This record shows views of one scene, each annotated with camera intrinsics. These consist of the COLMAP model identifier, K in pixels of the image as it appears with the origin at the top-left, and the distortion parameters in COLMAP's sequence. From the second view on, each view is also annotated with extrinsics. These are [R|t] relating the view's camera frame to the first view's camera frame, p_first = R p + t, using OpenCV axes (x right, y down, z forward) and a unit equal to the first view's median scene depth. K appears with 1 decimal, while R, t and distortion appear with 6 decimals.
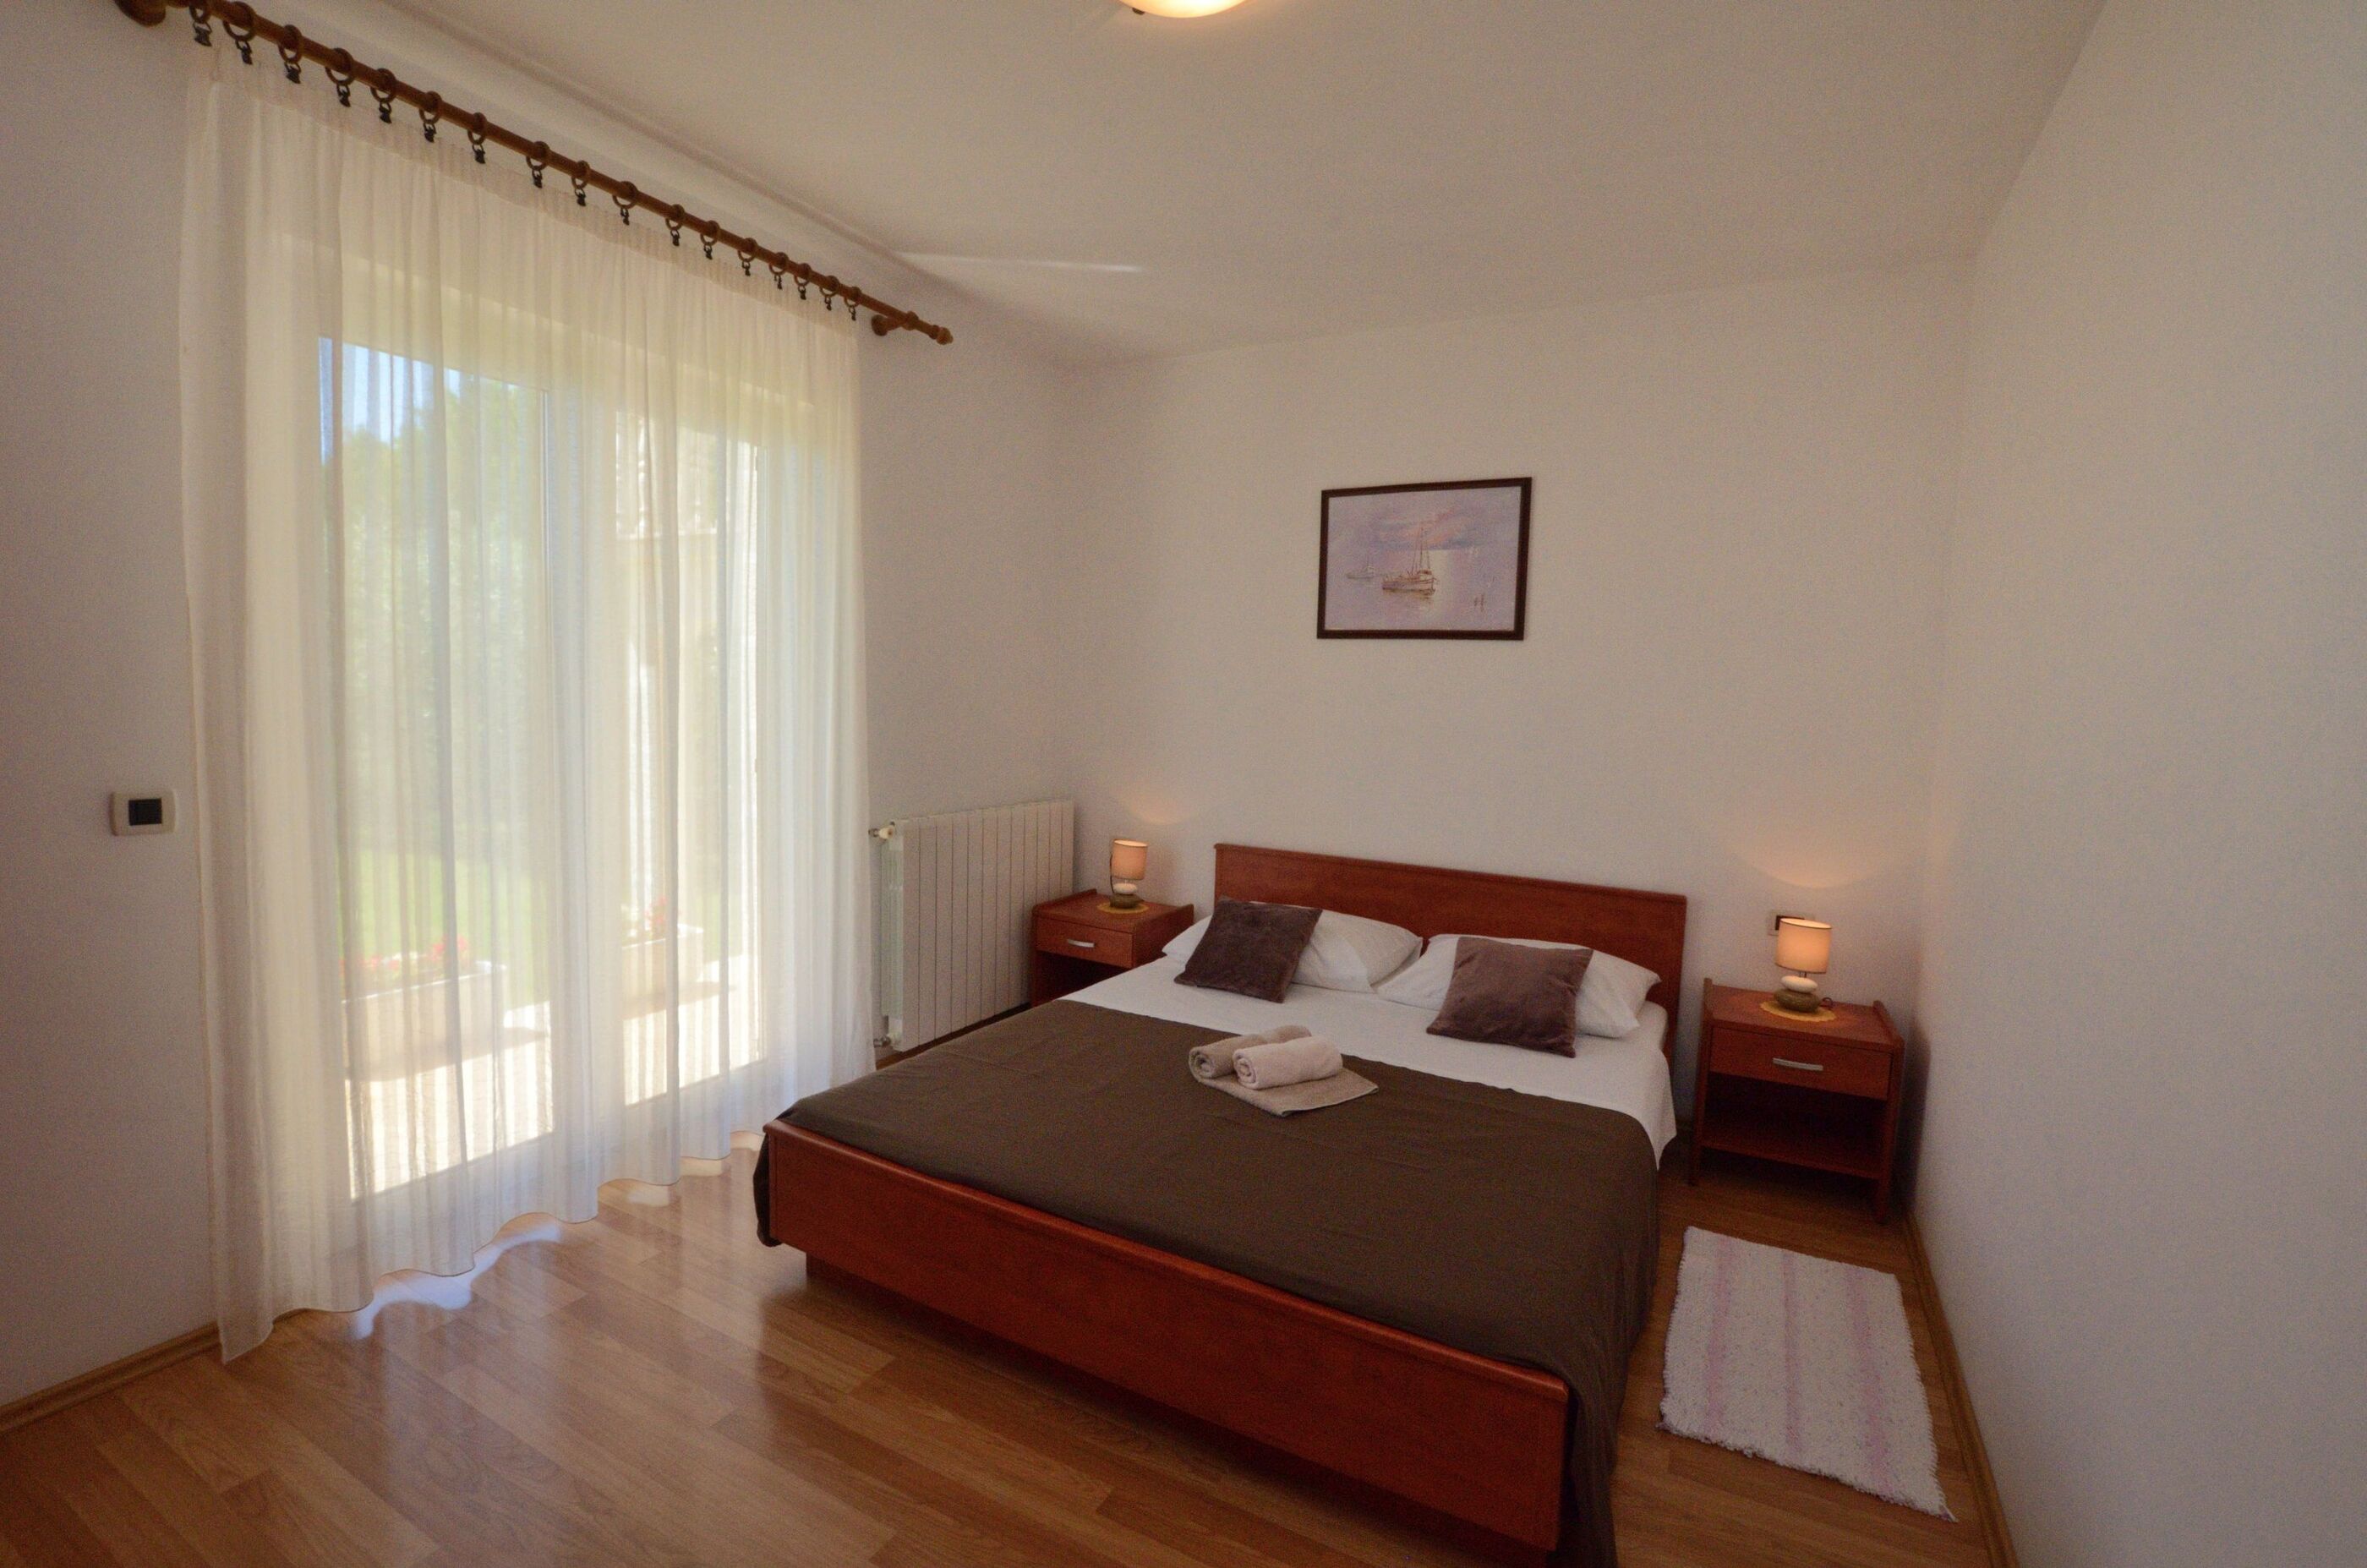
lens RADIAL K [[1029.4, 0, 1222.0], [0, 1029.4, 786.8], [0, 0, 1]] dist [-0.030136, 0.000930]
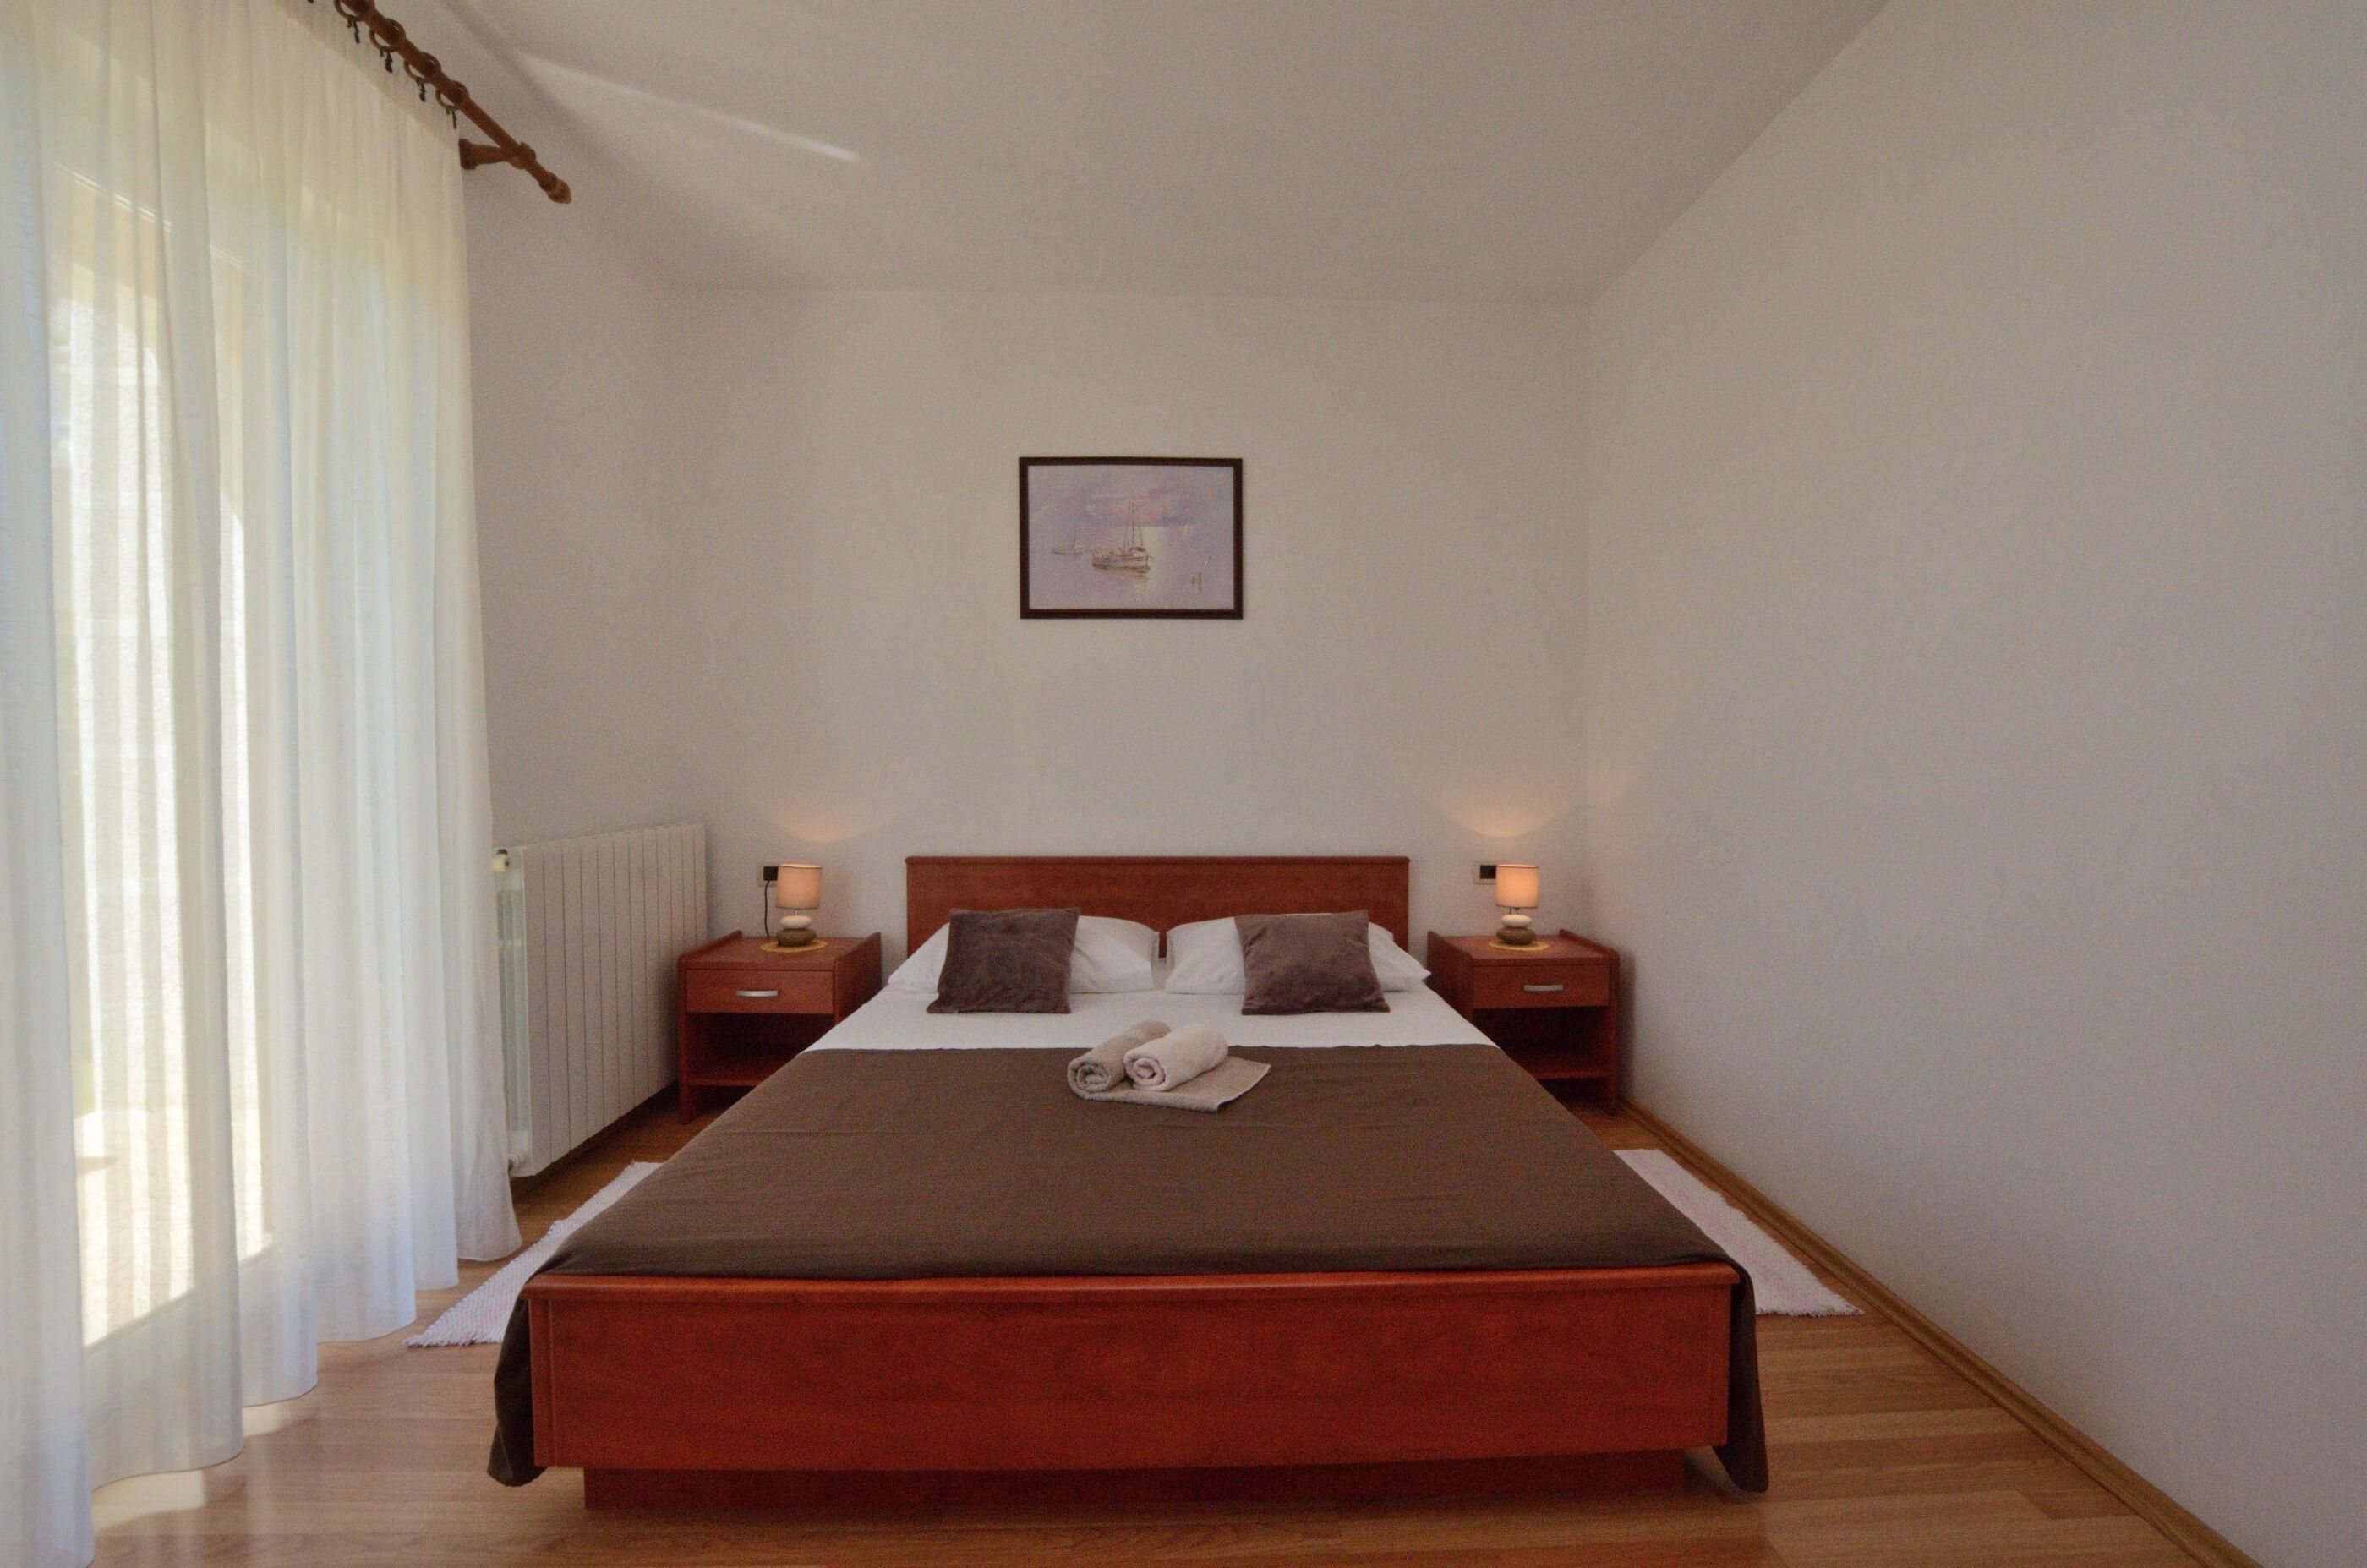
lens RADIAL K [[1029.4, 0, 1222.0], [0, 1029.4, 786.8], [0, 0, 1]] dist [-0.030136, 0.000930]
pose [[0.869652, -0.051999, 0.490918, -0.236351], [0.074873, 0.996826, -0.027050, 0.048118], [-0.487954, 0.060281, 0.870786, 0.151157]]
